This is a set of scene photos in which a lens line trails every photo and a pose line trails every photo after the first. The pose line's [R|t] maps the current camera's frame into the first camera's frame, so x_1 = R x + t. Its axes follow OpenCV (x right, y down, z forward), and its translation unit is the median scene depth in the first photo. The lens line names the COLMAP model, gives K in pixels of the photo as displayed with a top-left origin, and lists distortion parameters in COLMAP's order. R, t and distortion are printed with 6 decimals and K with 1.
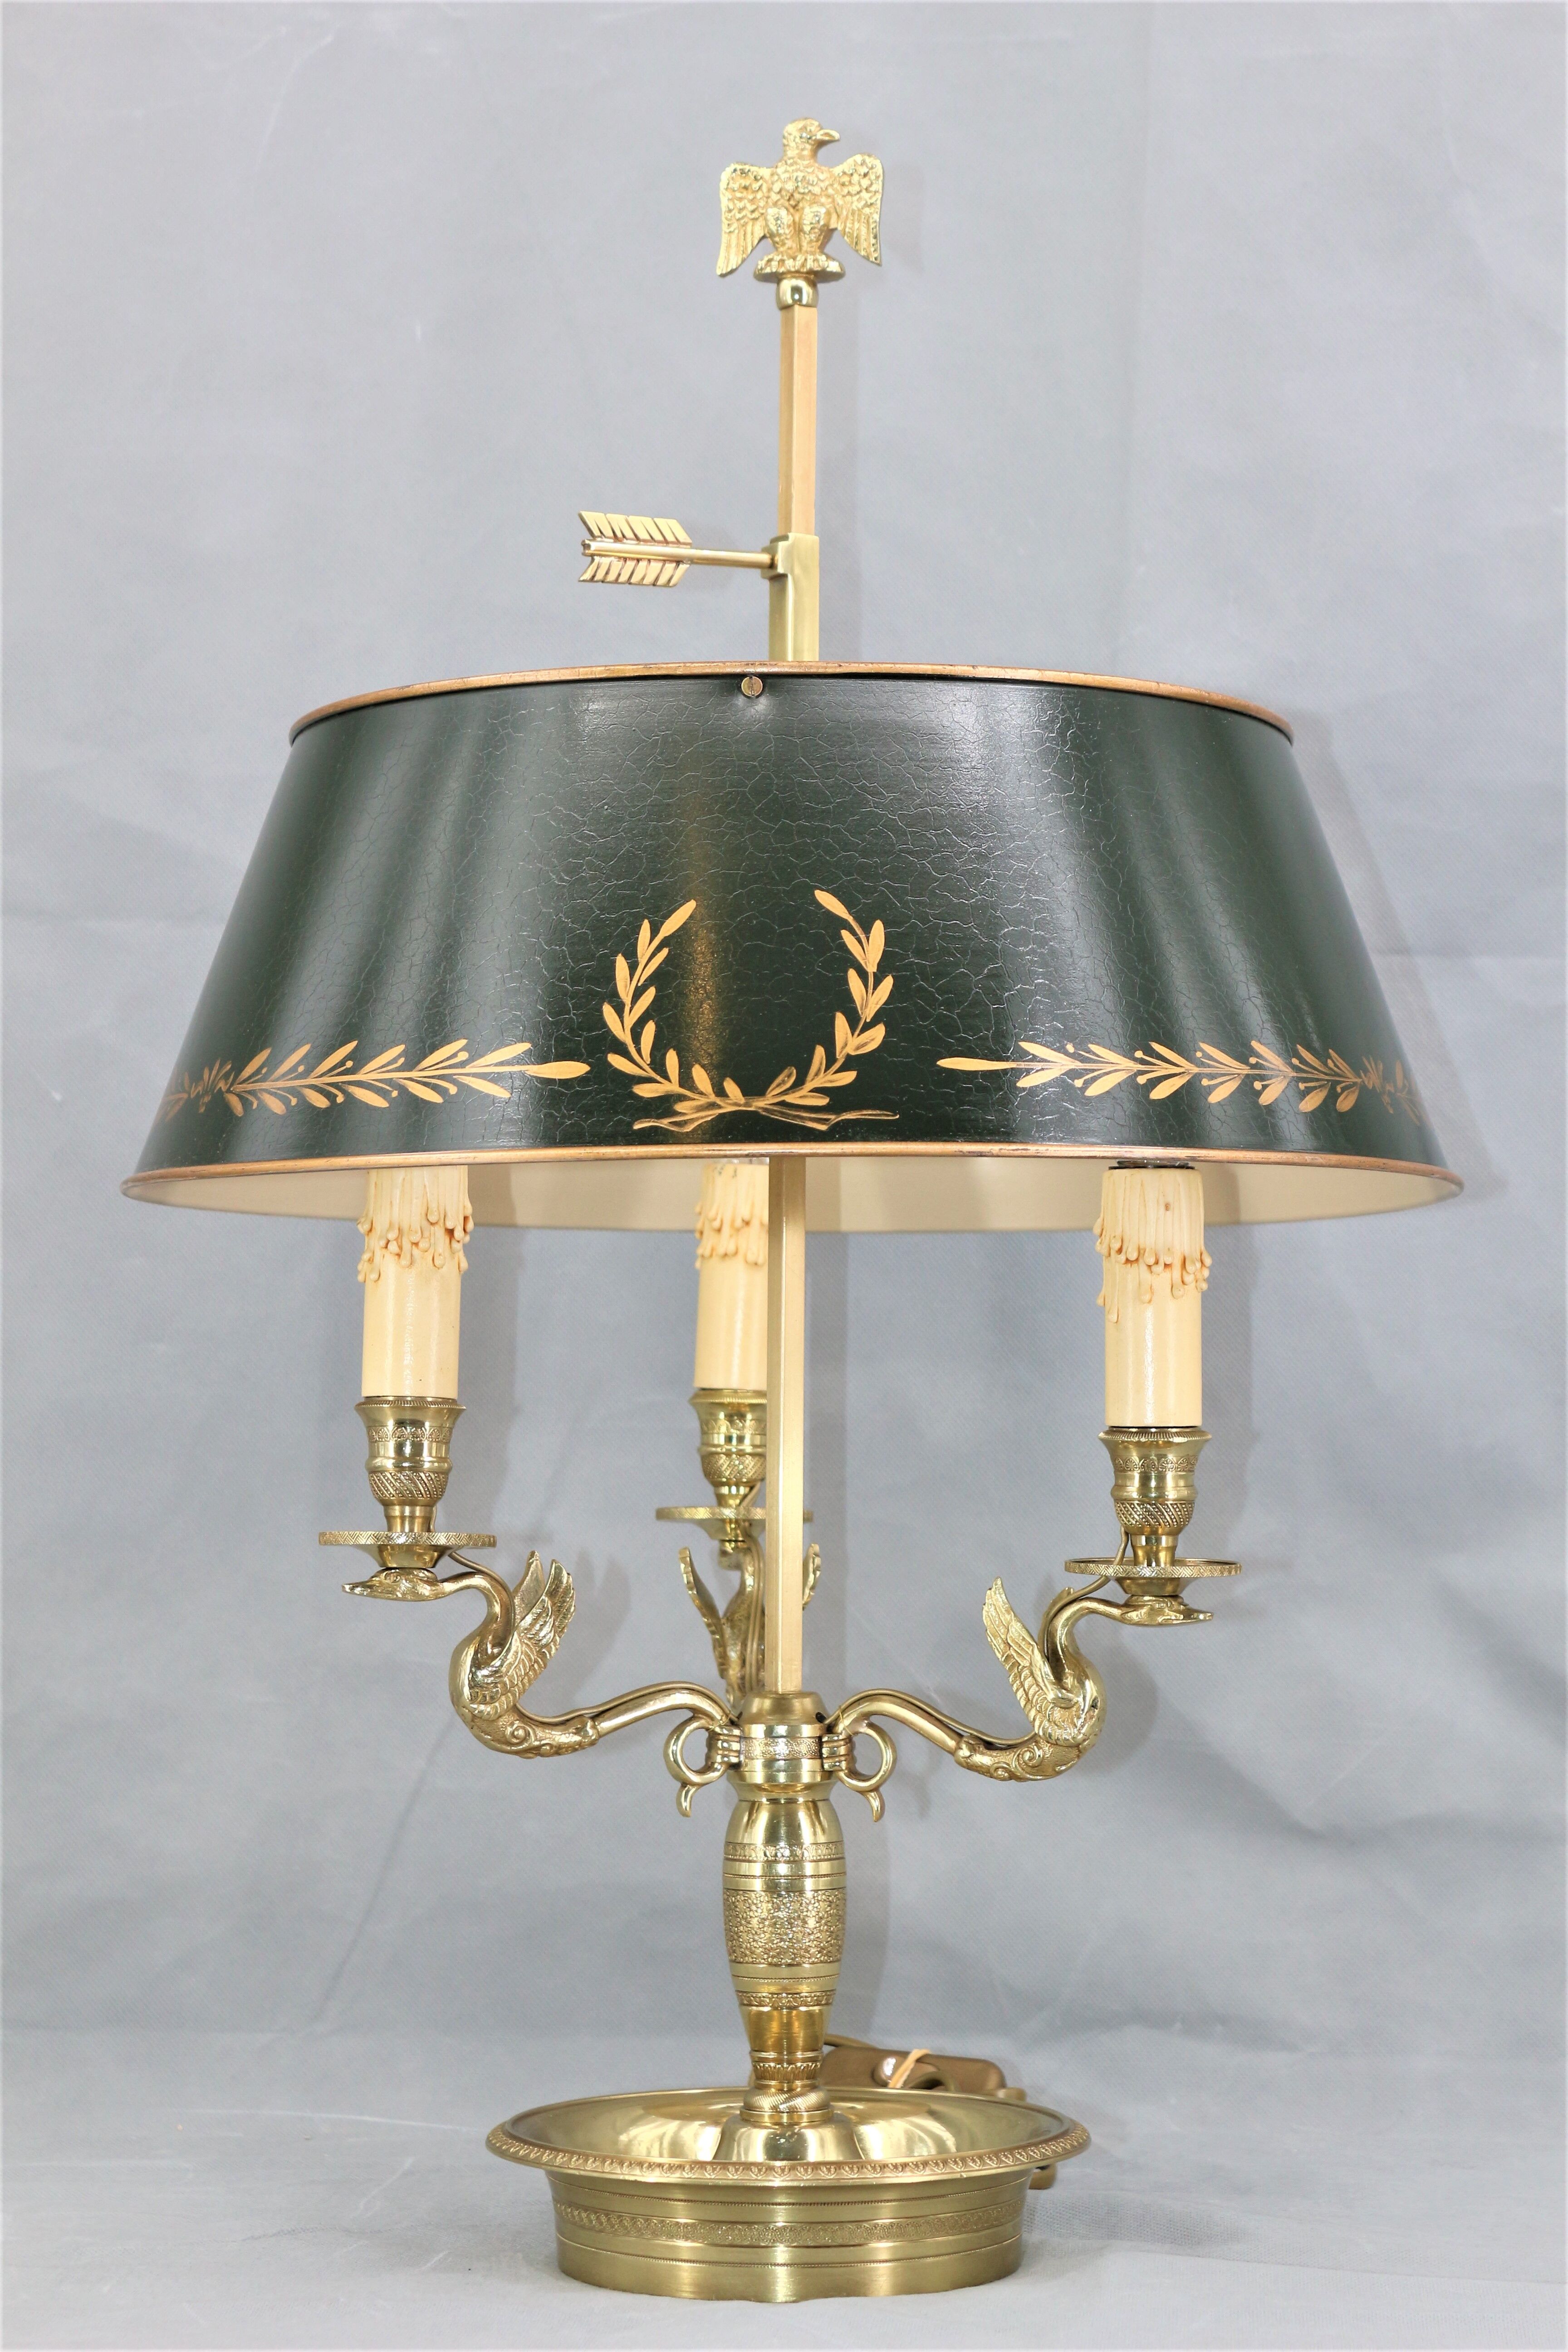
lens RADIAL K [[4448.3, 0, 752.7], [0, 4448.3, 1253.7], [0, 0, 1]] dist [-0.002636, 0.000000]
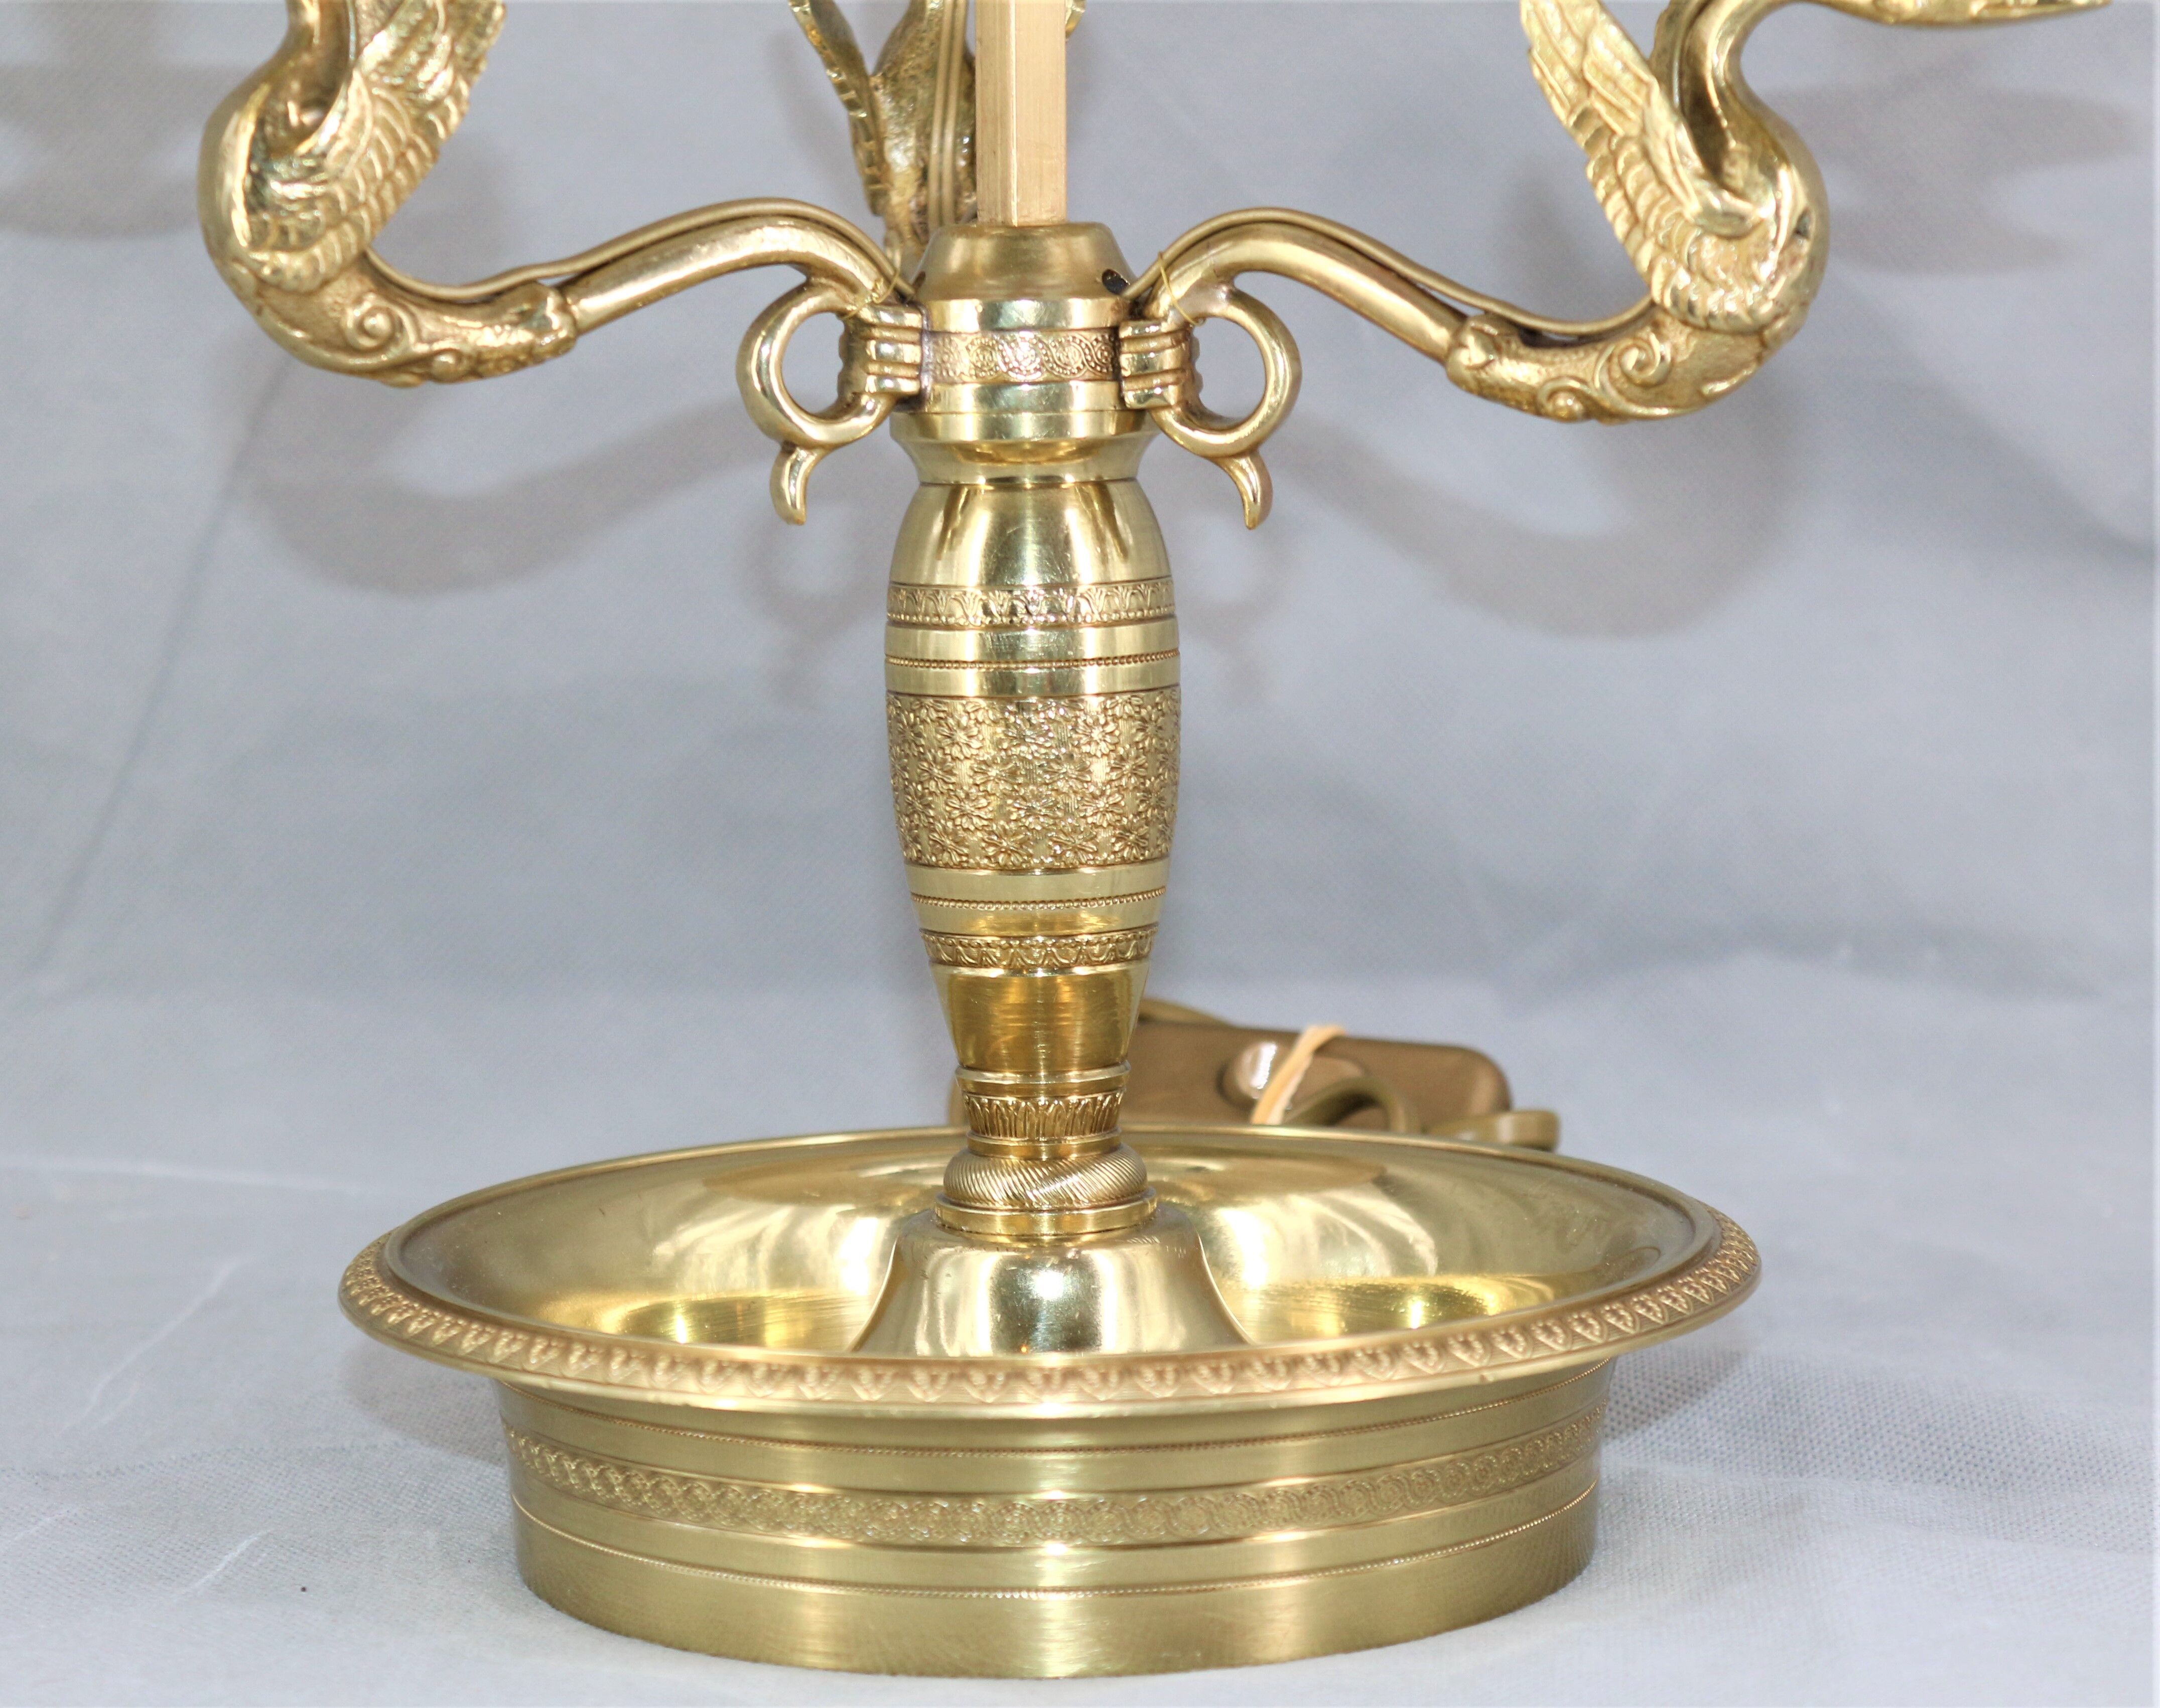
lens RADIAL K [[5923.4, 0, 1090.3], [0, 5923.4, 776.2], [0, 0, 1]] dist [0.128970, 0.000000]
pose [[0.999444, -0.017290, 0.028500, -0.003667], [0.012439, 0.986651, 0.162371, 0.061715], [-0.030927, -0.161926, 0.986318, 0.459919]]
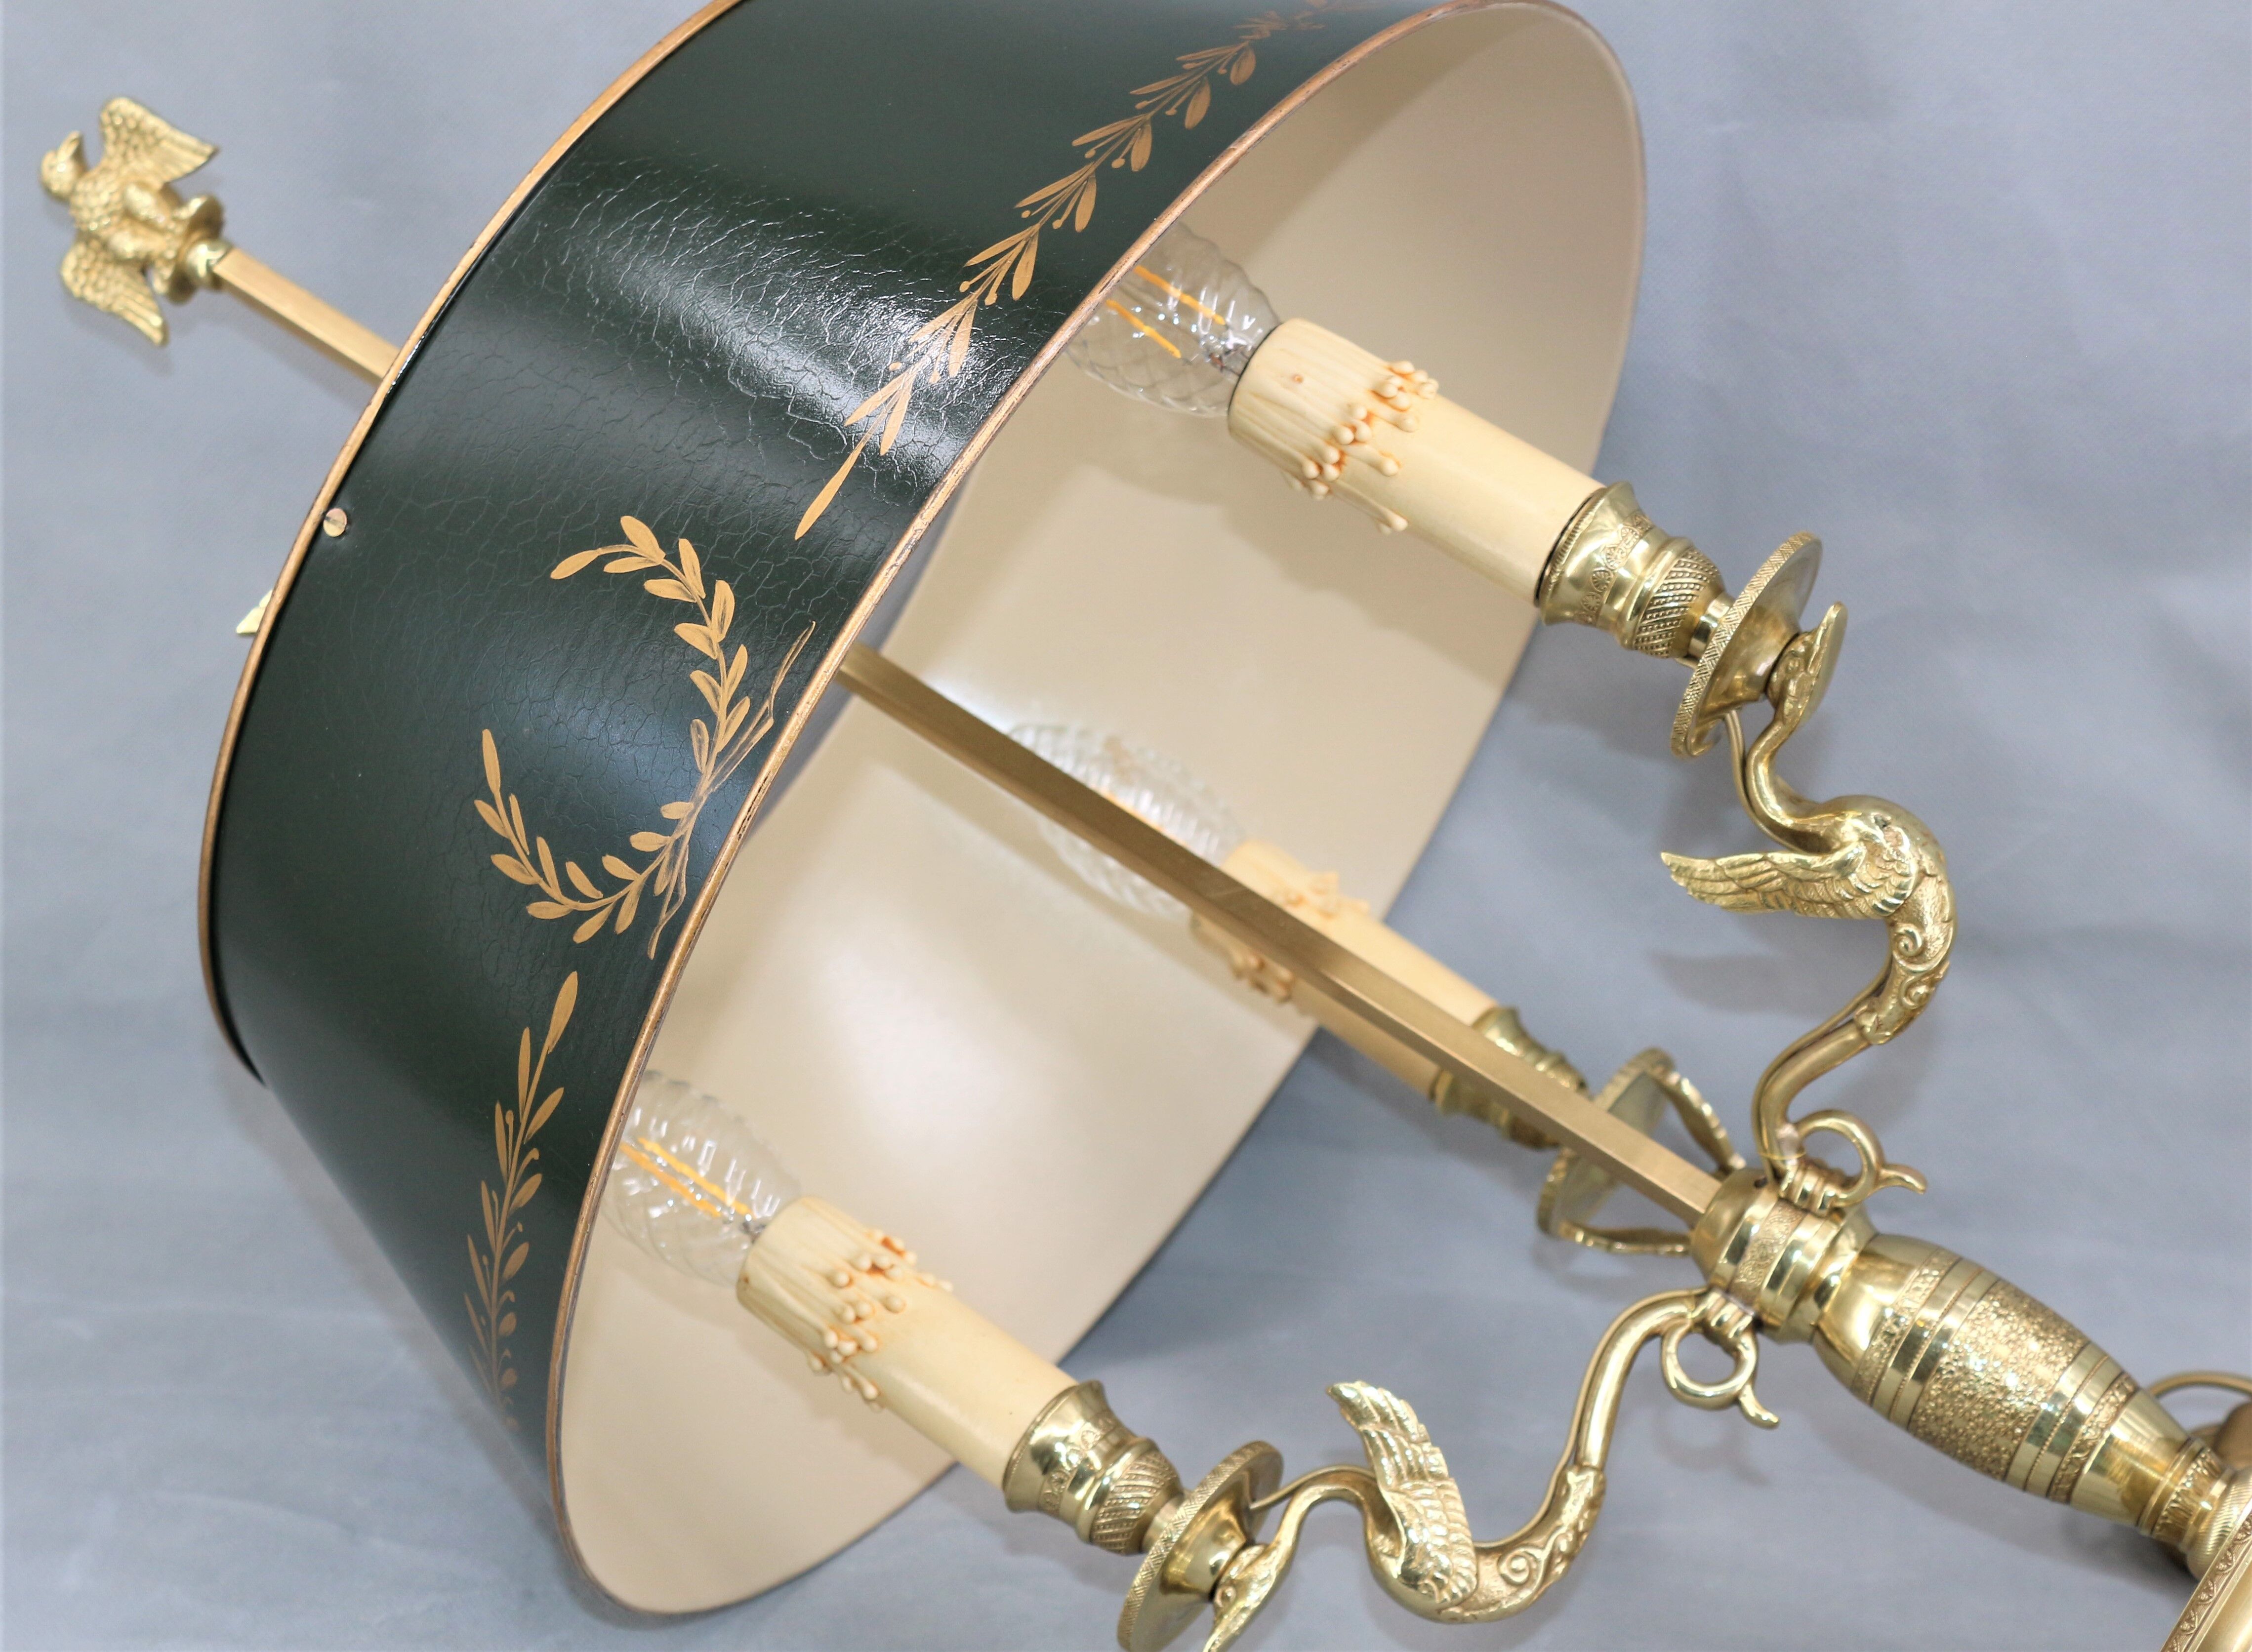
lens RADIAL K [[4631.1, 0, 1132.5], [0, 4631.1, 887.5], [0, 0, 1]] dist [0.107794, 0.000000]
pose [[0.487283, -0.864511, -0.123192, 0.098990], [0.818160, 0.501291, -0.281639, 0.210631], [0.305235, 0.036447, 0.951579, 0.291614]]
